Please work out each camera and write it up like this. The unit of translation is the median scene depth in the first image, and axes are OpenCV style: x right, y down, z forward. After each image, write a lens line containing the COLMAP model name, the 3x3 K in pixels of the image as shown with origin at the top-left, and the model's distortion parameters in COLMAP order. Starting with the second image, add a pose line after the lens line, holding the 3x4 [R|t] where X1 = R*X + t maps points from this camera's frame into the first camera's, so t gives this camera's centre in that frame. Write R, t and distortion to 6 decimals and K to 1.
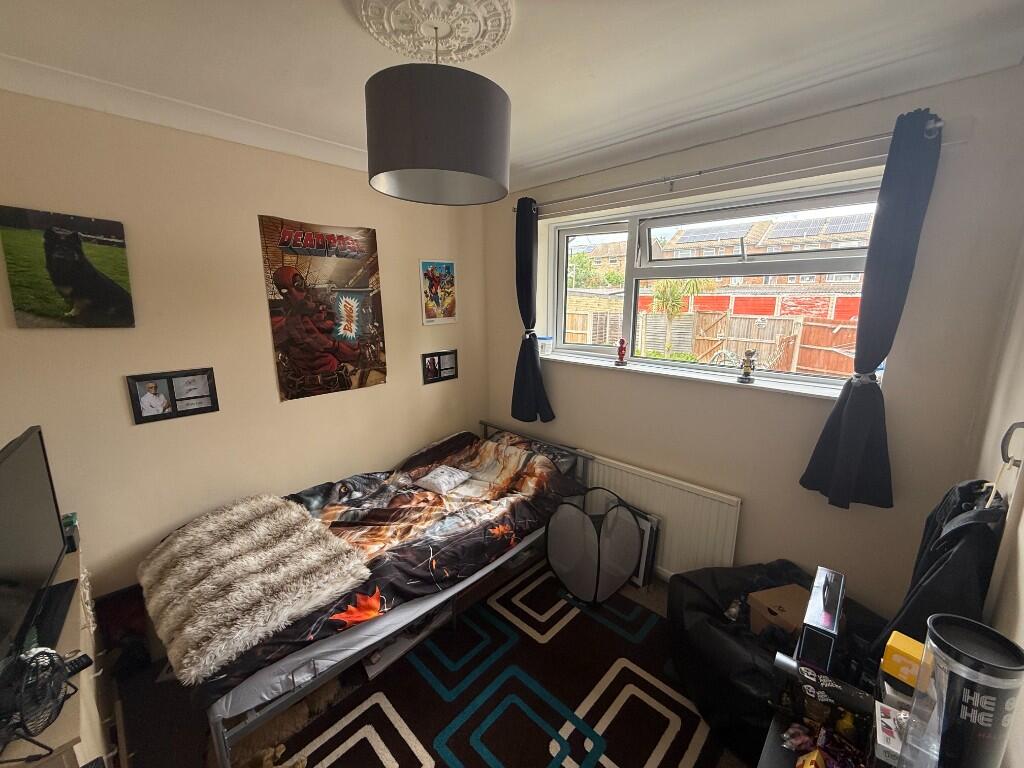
lens RADIAL K [[409.7, 0, 507.8], [0, 409.7, 380.2], [0, 0, 1]] dist [0.003672, 0.000405]
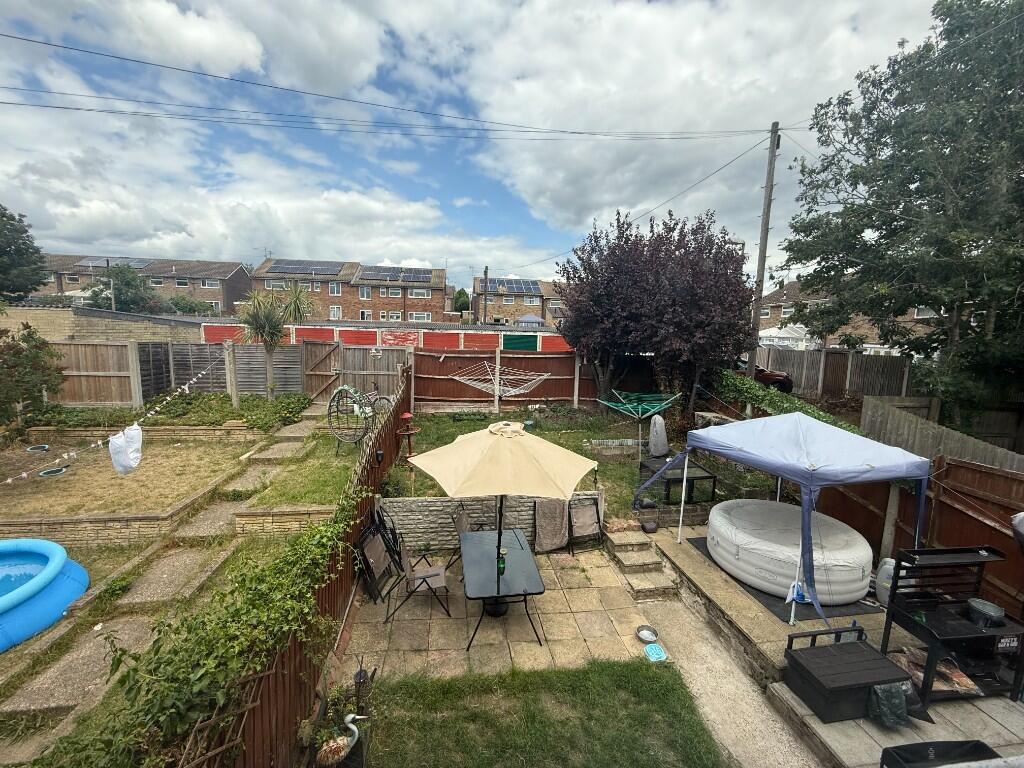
lens RADIAL K [[409.7, 0, 508.9], [0, 409.7, 384.1], [0, 0, 1]] dist [0.003672, 0.000405]
pose [[0.620780, -0.071060, 0.780758, 0.063886], [0.132142, 0.991119, -0.014861, -0.015199], [-0.772768, 0.112397, 0.624657, 0.163746]]
